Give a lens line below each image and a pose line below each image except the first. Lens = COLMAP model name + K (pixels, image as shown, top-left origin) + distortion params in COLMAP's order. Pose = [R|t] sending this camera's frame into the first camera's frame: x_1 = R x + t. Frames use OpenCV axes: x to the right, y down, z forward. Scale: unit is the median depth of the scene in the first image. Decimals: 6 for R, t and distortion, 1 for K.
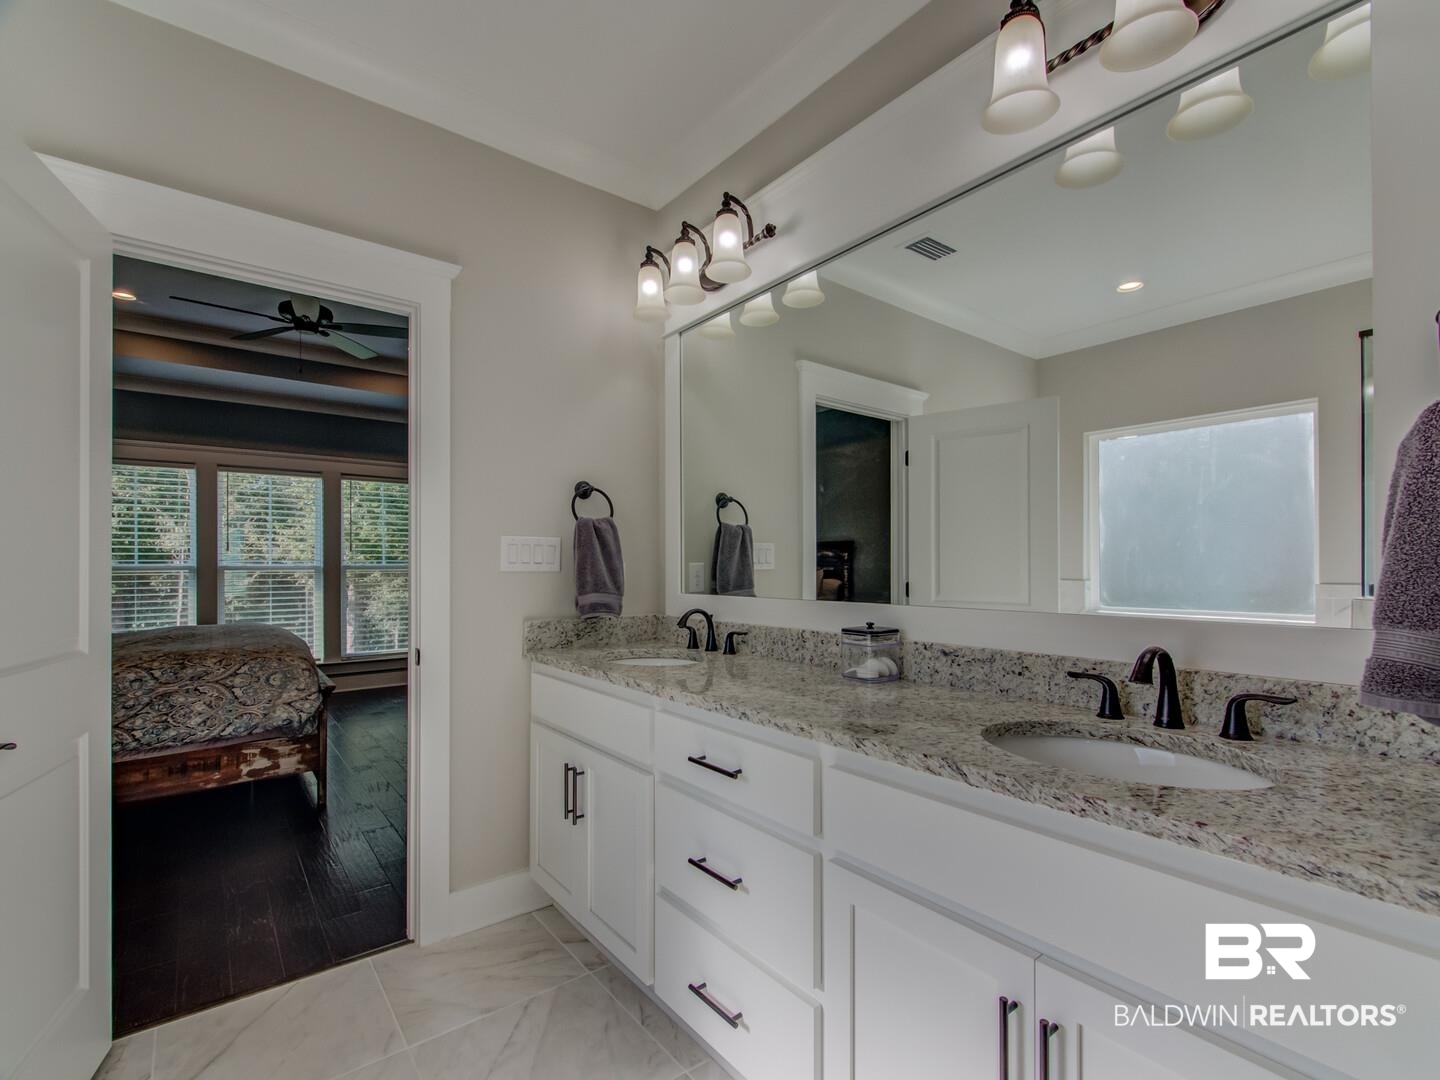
lens RADIAL K [[670.9, 0, 721.9], [0, 670.9, 552.1], [0, 0, 1]] dist [0.001814, -0.000456]
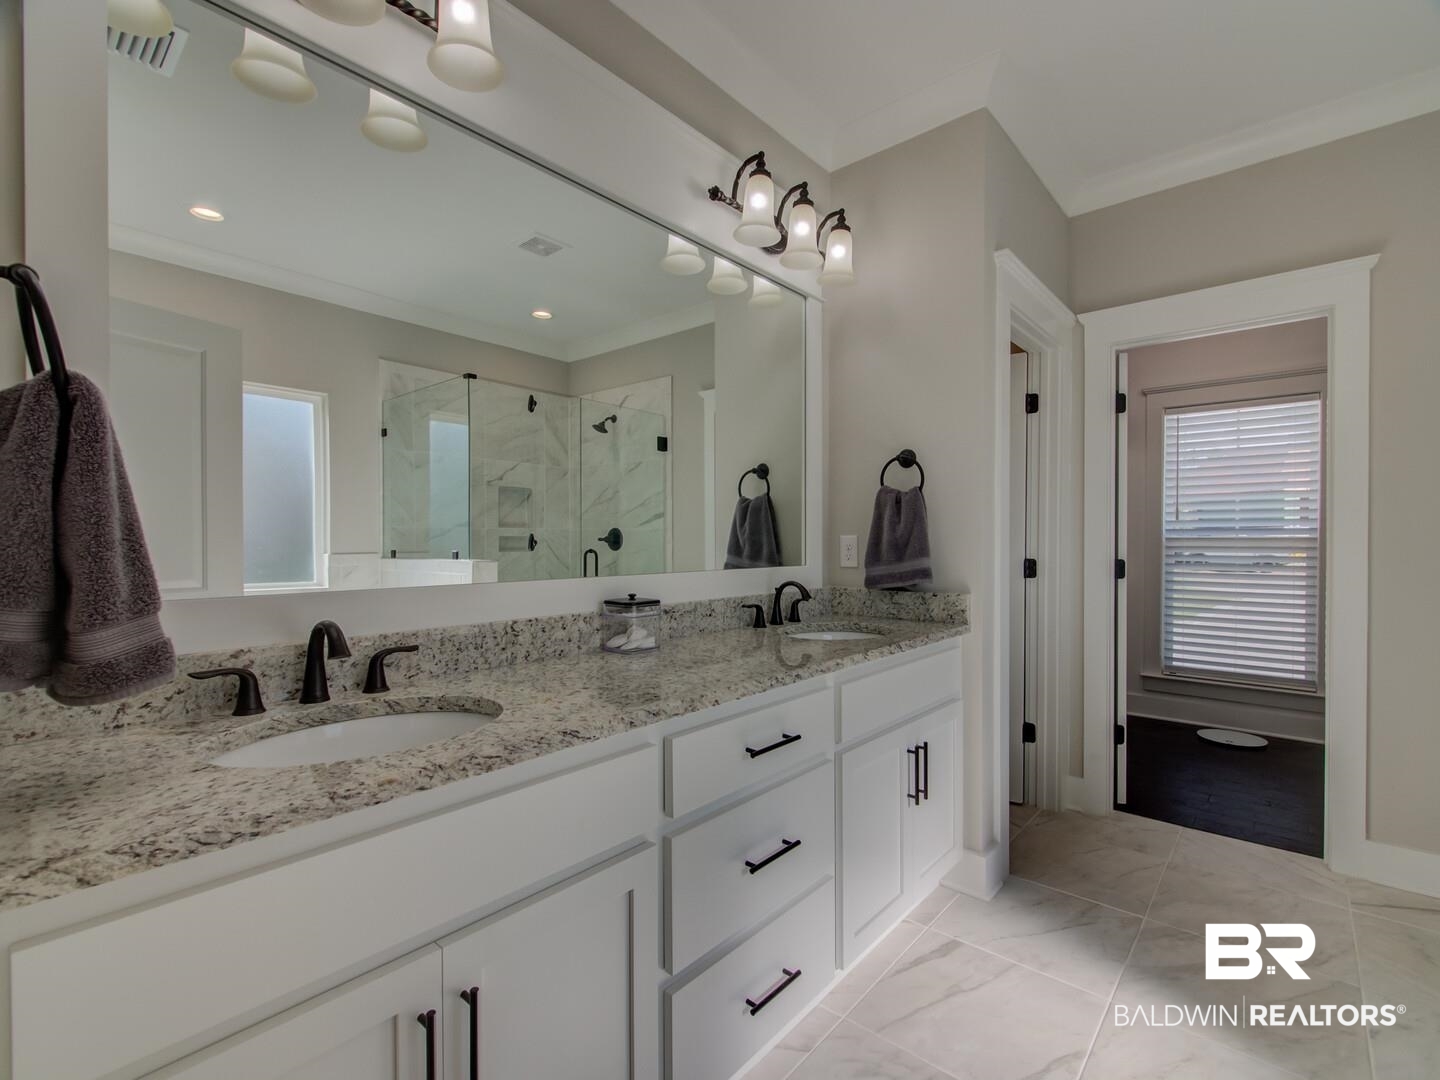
lens RADIAL K [[670.9, 0, 721.9], [0, 670.9, 552.1], [0, 0, 1]] dist [0.001814, -0.000456]
pose [[-0.193768, -0.014980, 0.980933, -0.790064], [-0.015321, 0.999808, 0.012242, 0.028073], [-0.980928, -0.012657, -0.193961, 1.067530]]
